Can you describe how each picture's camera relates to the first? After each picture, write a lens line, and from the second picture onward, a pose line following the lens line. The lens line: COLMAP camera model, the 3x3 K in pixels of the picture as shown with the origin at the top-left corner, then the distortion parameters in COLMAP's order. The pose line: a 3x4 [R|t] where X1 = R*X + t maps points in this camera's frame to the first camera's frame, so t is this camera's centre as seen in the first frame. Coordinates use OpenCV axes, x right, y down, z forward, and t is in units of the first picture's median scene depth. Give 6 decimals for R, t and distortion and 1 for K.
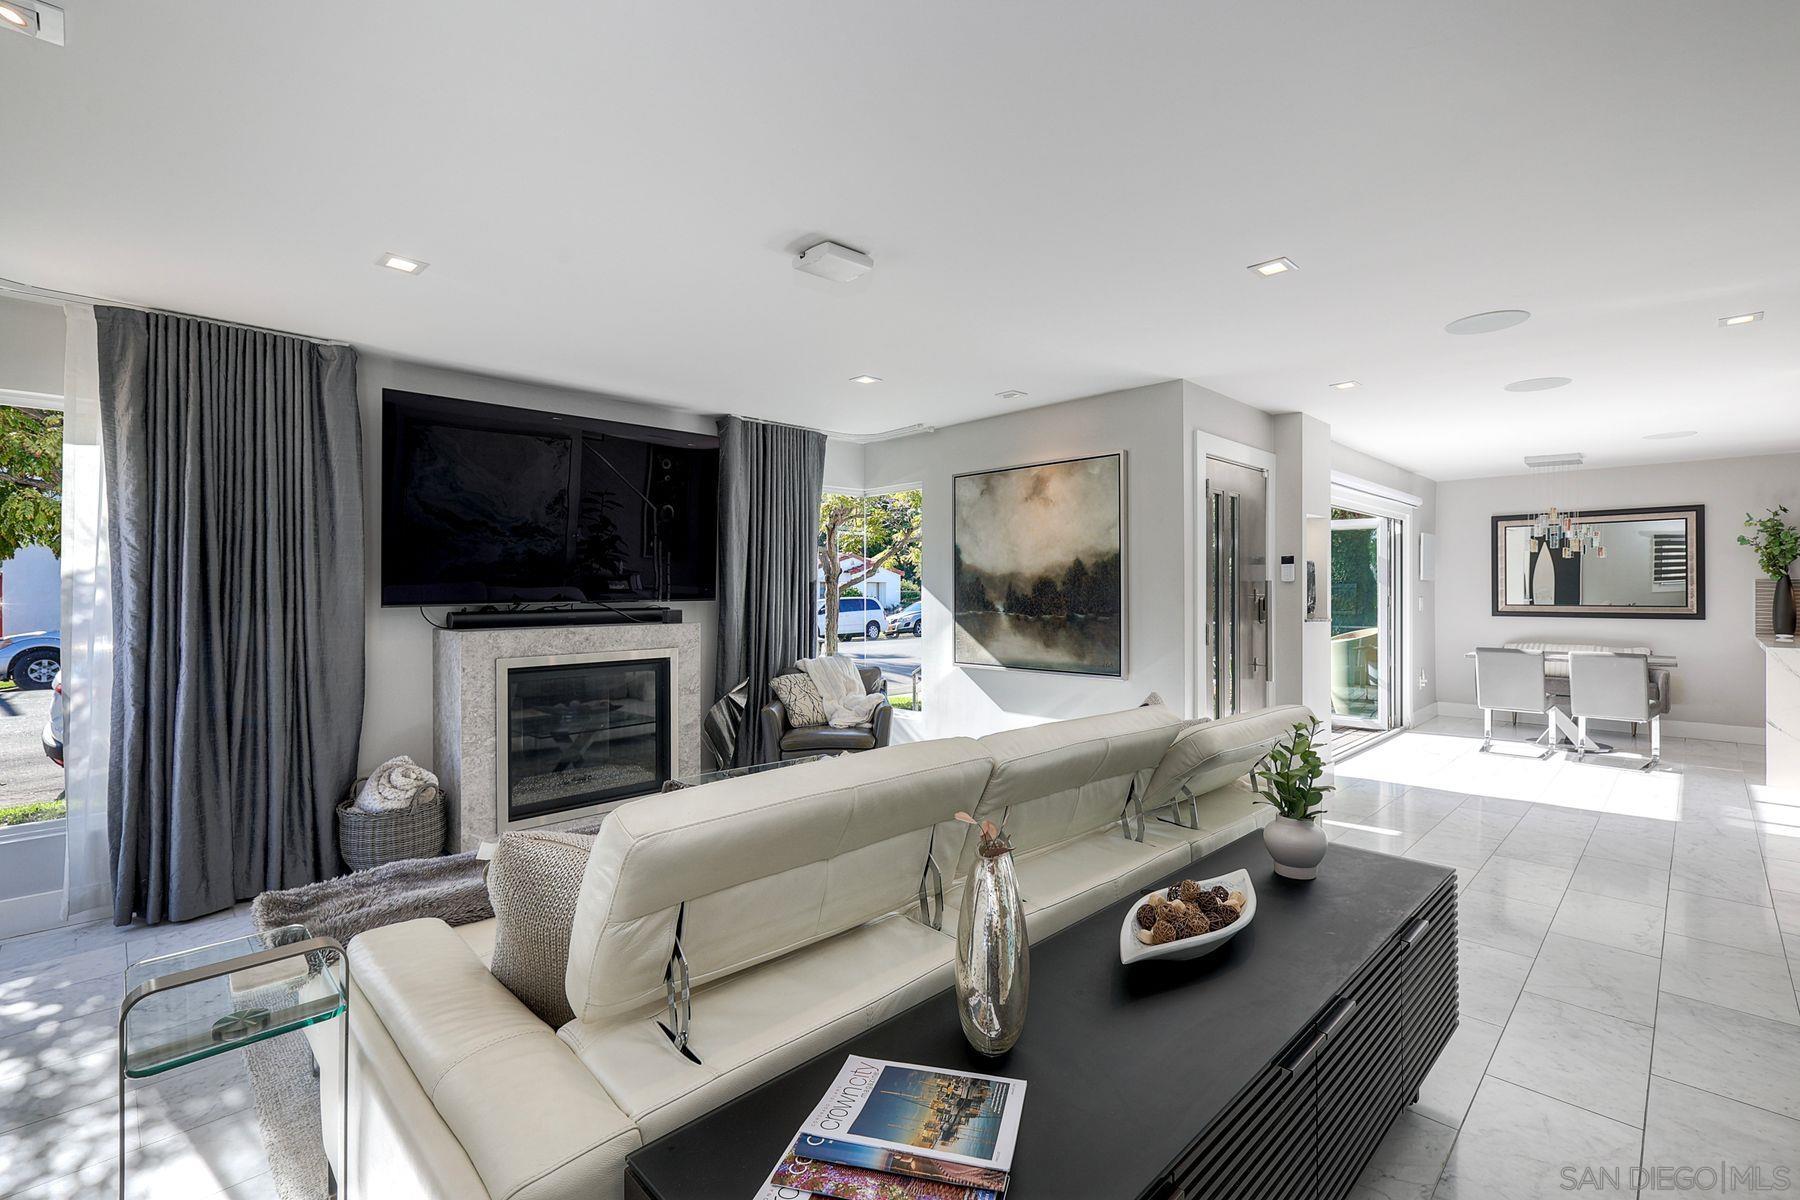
lens RADIAL K [[788.0, 0, 906.9], [0, 788.0, 591.4], [0, 0, 1]] dist [0.001839, -0.000237]
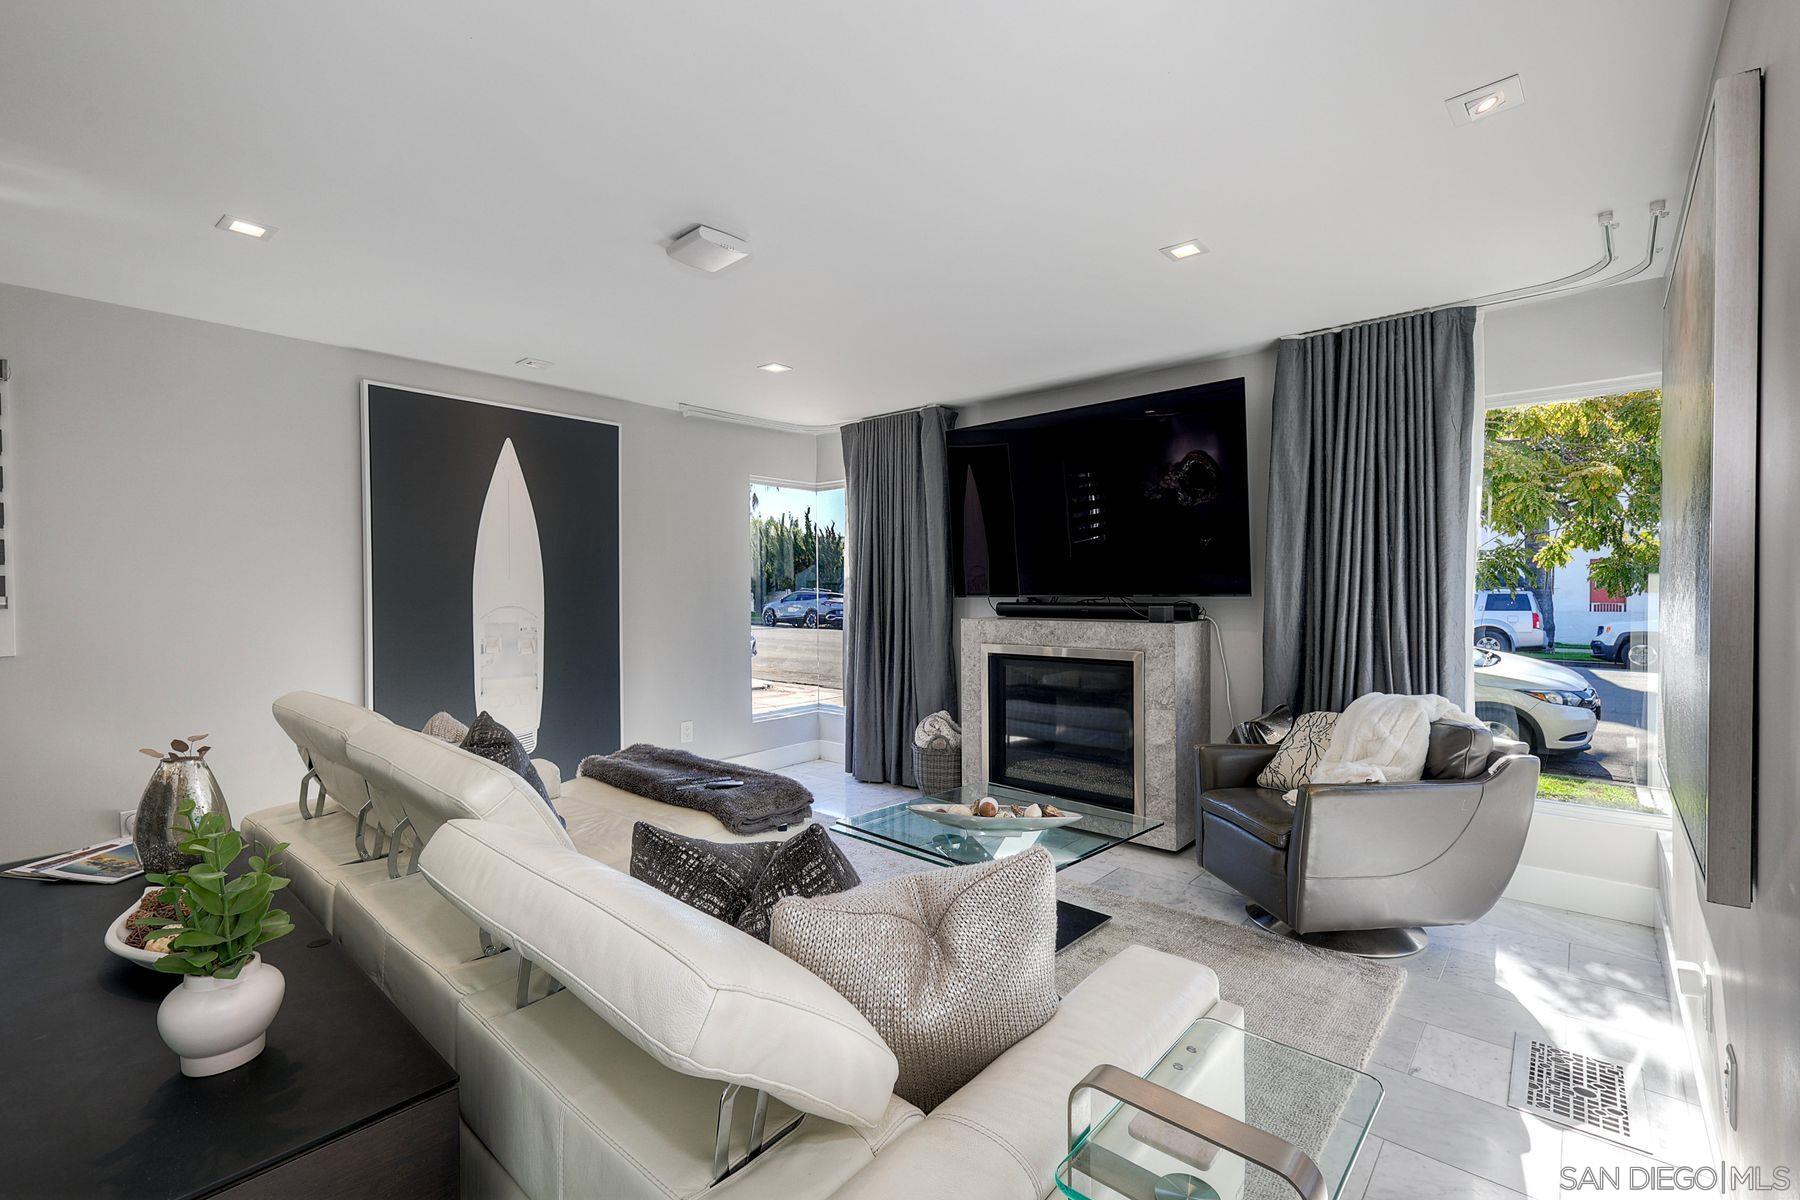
lens RADIAL K [[788.0, 0, 906.9], [0, 788.0, 591.4], [0, 0, 1]] dist [0.001839, -0.000237]
pose [[0.083069, 0.013148, -0.996457, 0.639043], [0.004383, 0.999898, 0.013559, -0.006980], [0.996534, -0.005494, 0.083003, 0.813236]]
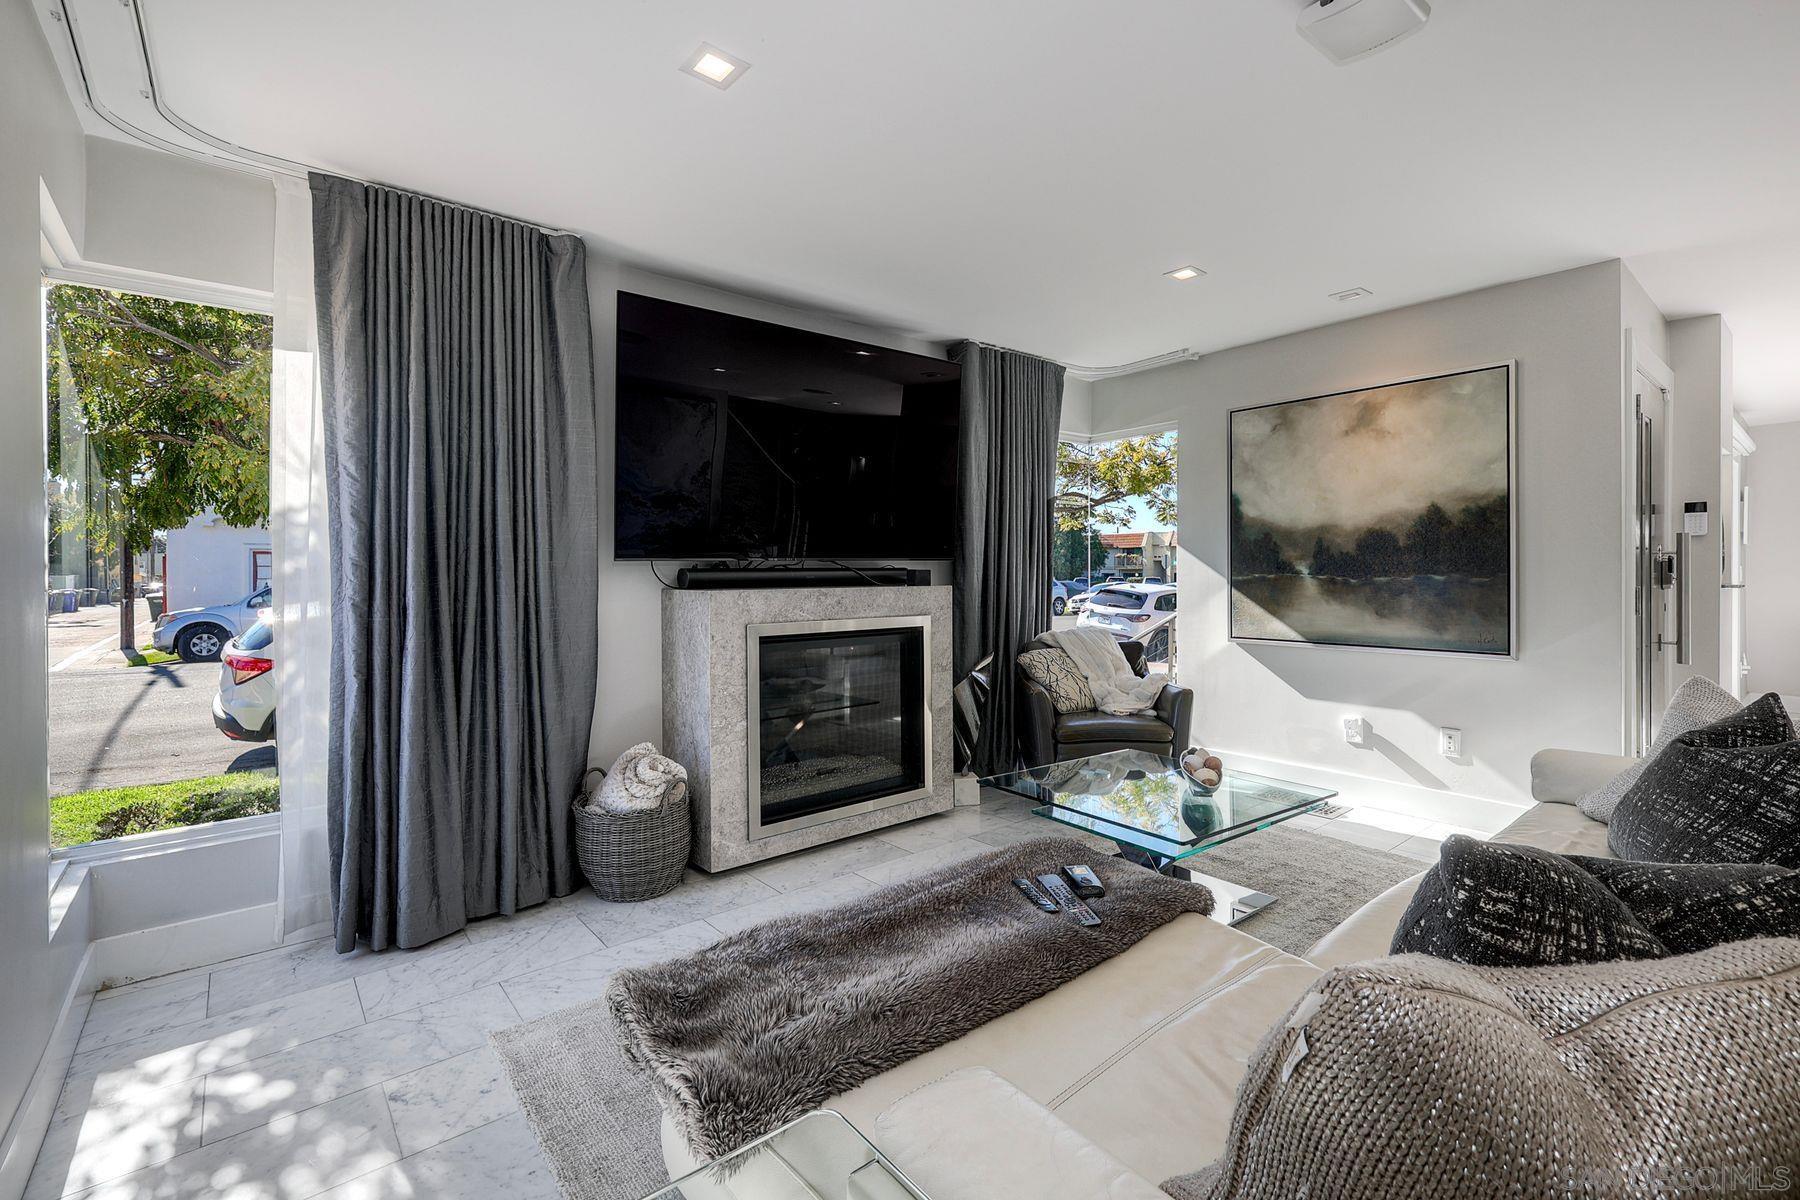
lens RADIAL K [[779.9, 0, 900.0], [0, 779.9, 579.4], [0, 0, 1]] dist [-0.000734, 0.000398]
pose [[0.995440, -0.000241, -0.095391, -0.294953], [0.000790, 0.999983, 0.005721, 0.035366], [0.095388, -0.005770, 0.995423, 0.222613]]
